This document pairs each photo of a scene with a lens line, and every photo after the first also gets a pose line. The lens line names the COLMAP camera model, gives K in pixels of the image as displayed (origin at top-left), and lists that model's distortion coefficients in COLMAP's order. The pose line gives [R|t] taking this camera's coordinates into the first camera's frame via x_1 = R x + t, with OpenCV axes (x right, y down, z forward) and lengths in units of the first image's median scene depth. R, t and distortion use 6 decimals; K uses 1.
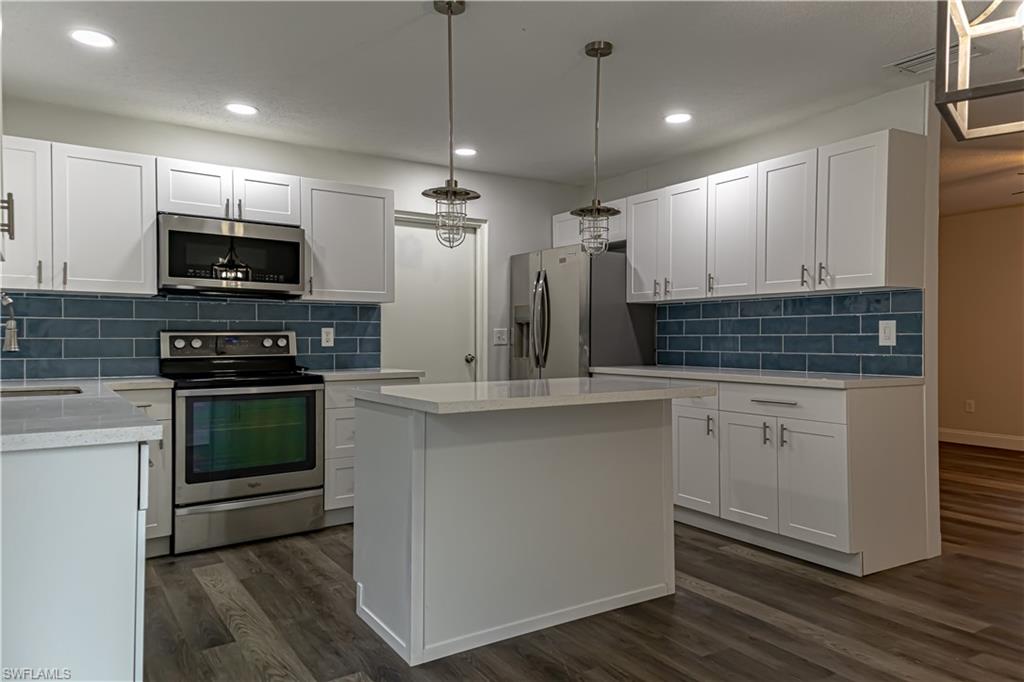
lens RADIAL K [[683.7, 0, 509.6], [0, 683.7, 339.7], [0, 0, 1]] dist [0.131820, -0.098348]
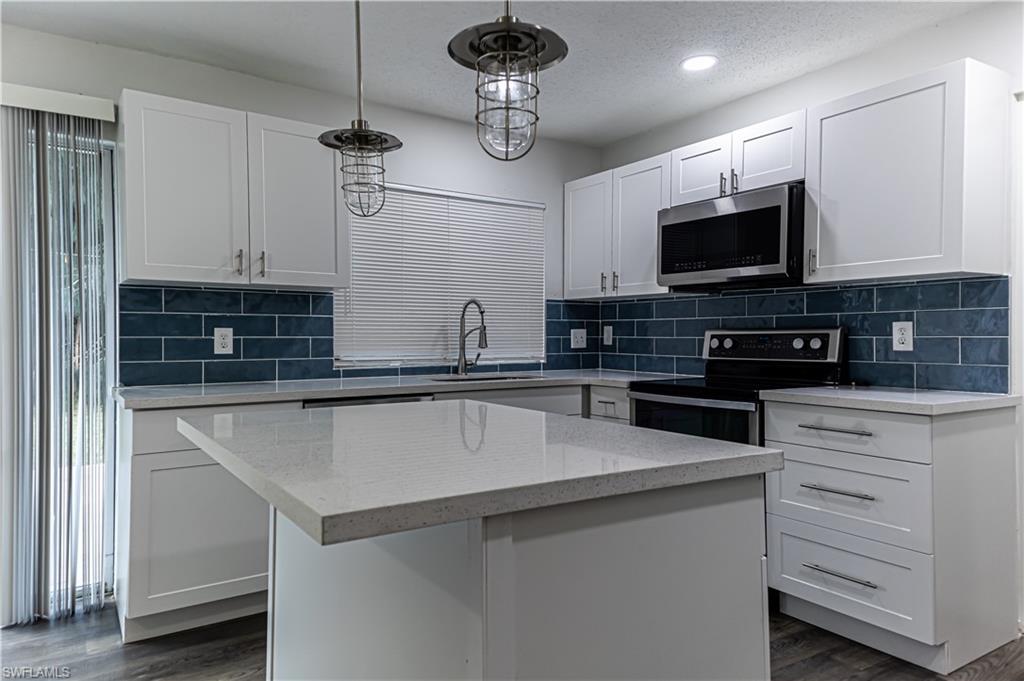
lens RADIAL K [[683.7, 0, 509.6], [0, 683.7, 339.2], [0, 0, 1]] dist [0.131820, -0.098348]
pose [[0.006289, -0.001362, -0.999979, 0.401290], [-0.012359, 0.999923, -0.001439, 0.004387], [0.999904, 0.012368, 0.006272, 0.679840]]
